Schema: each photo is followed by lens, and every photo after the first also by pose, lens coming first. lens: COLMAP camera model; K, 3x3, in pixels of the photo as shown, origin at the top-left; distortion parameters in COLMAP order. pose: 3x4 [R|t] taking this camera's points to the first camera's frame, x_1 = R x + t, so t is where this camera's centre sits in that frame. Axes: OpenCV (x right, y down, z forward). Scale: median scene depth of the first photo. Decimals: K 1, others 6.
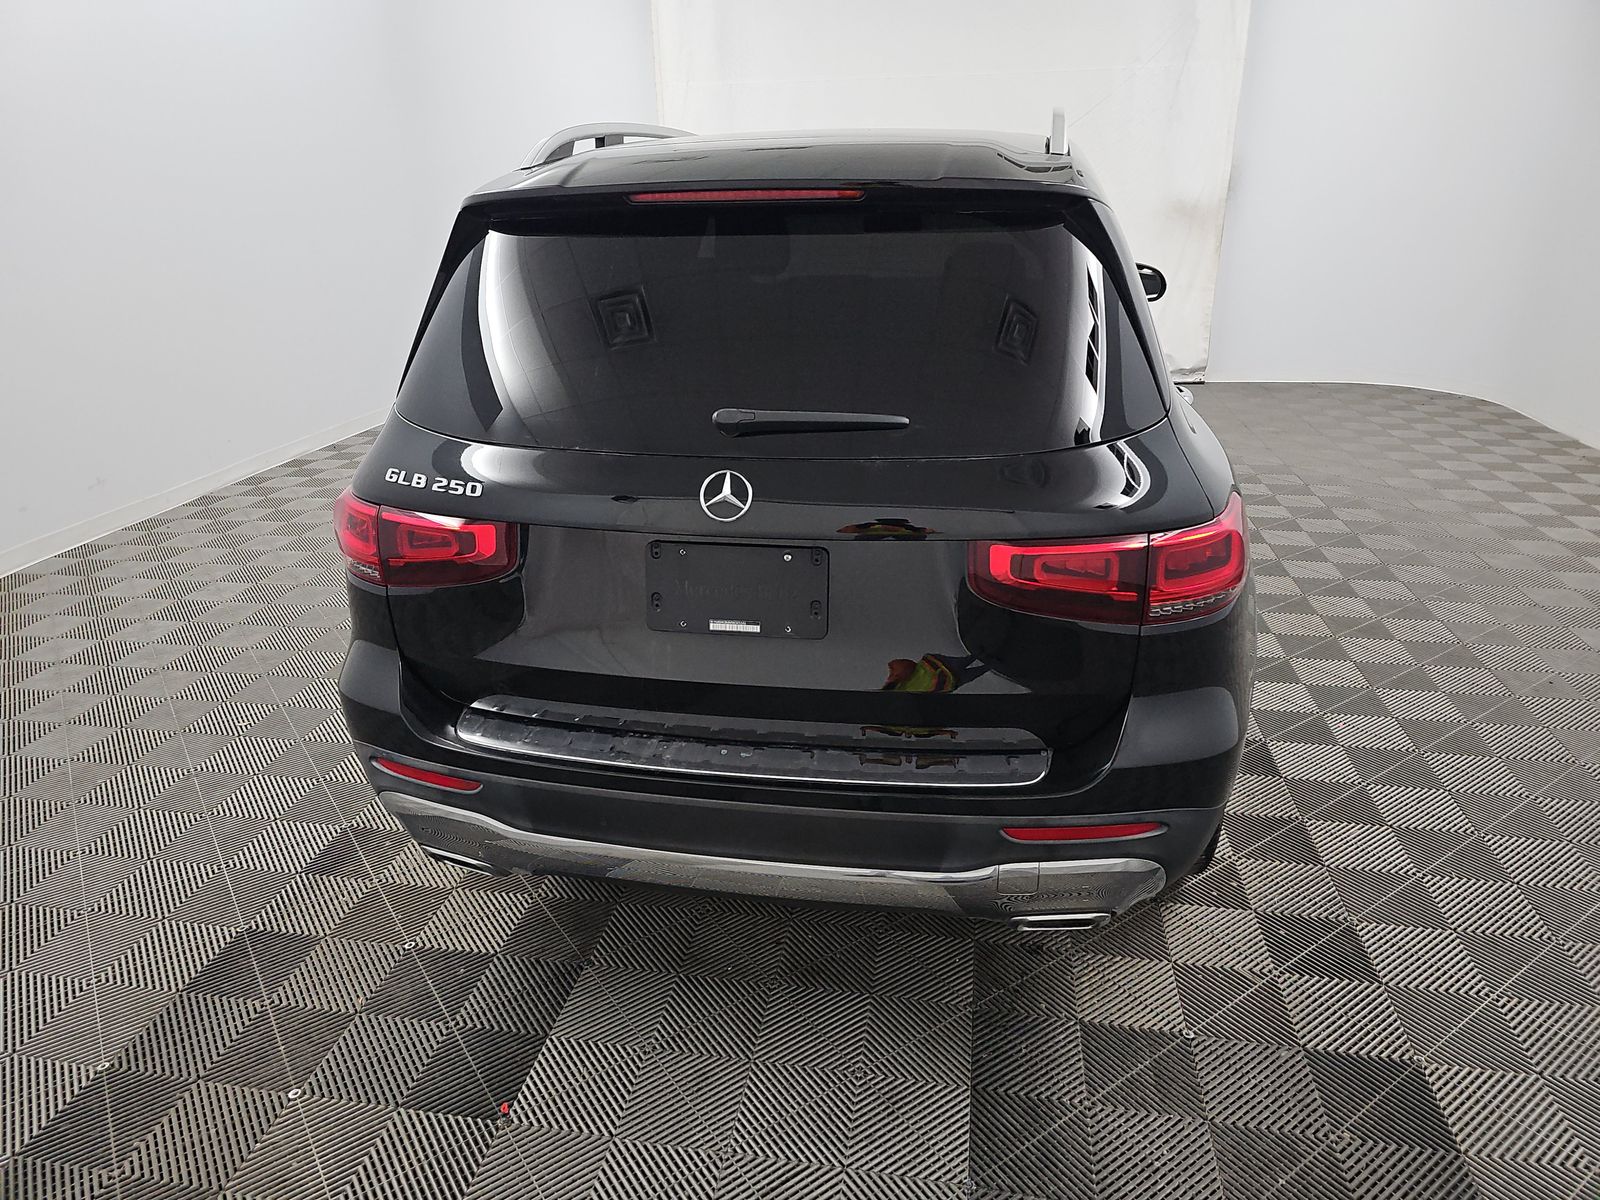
lens RADIAL K [[1070.5, 0, 802.5], [0, 1070.5, 593.9], [0, 0, 1]] dist [0.002660, -0.017190]
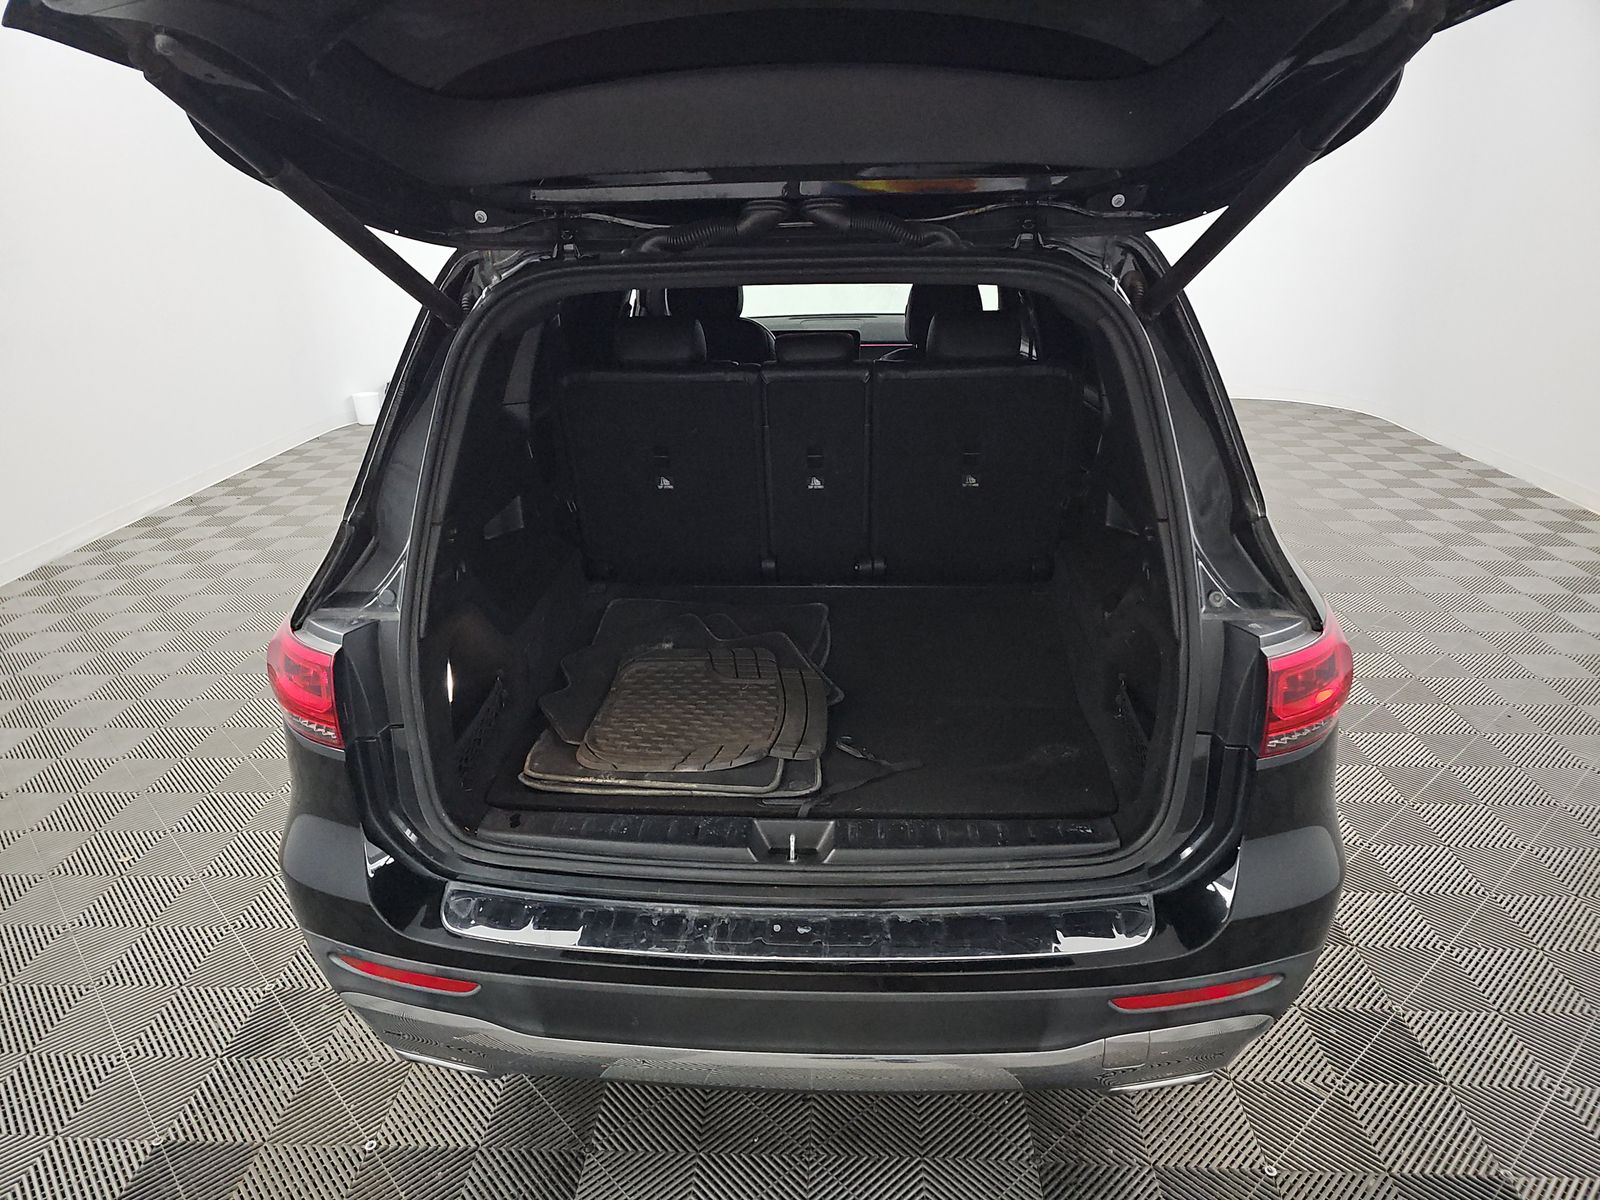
lens RADIAL K [[1070.5, 0, 798.5], [0, 1070.5, 604.2], [0, 0, 1]] dist [0.002660, -0.017190]
pose [[0.991929, -0.045801, 0.118237, -0.109545], [0.045677, 0.998949, 0.003760, -0.082746], [-0.118285, 0.001672, 0.992978, 0.120225]]
